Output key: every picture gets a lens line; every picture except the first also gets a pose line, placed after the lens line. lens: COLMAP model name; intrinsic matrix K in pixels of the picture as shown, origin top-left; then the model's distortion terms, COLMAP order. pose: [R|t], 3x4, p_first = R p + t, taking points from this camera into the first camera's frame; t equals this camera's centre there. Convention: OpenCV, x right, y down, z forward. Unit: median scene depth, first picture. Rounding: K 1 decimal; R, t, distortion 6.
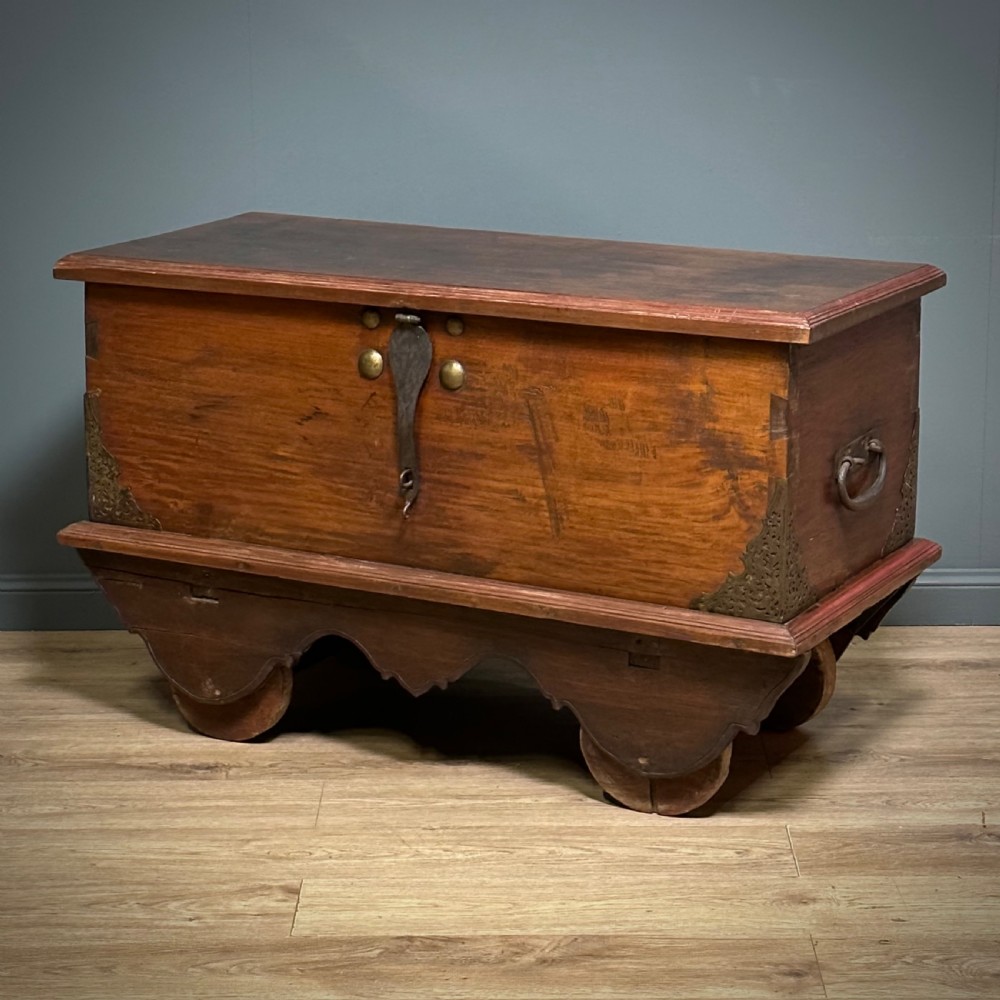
lens RADIAL K [[2709.6, 0, 501.8], [0, 2709.6, 500.5], [0, 0, 1]] dist [0.109250, 0.026986]
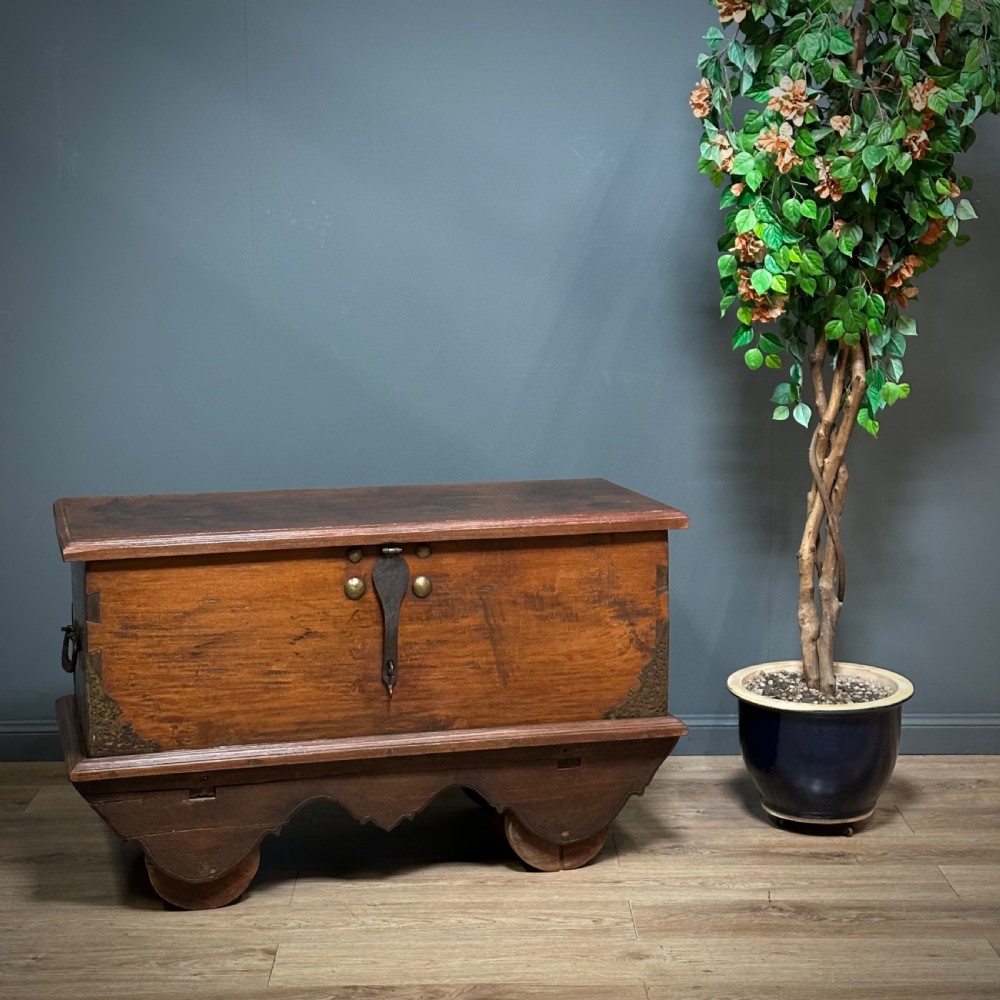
lens RADIAL K [[1913.6, 0, 499.5], [0, 1913.6, 499.1], [0, 0, 1]] dist [0.154011, -0.127180]
pose [[0.720228, -0.107798, 0.685311, -0.645905], [0.162601, 0.986567, -0.015701, -0.067984], [-0.674413, 0.122741, 0.728081, 0.256402]]
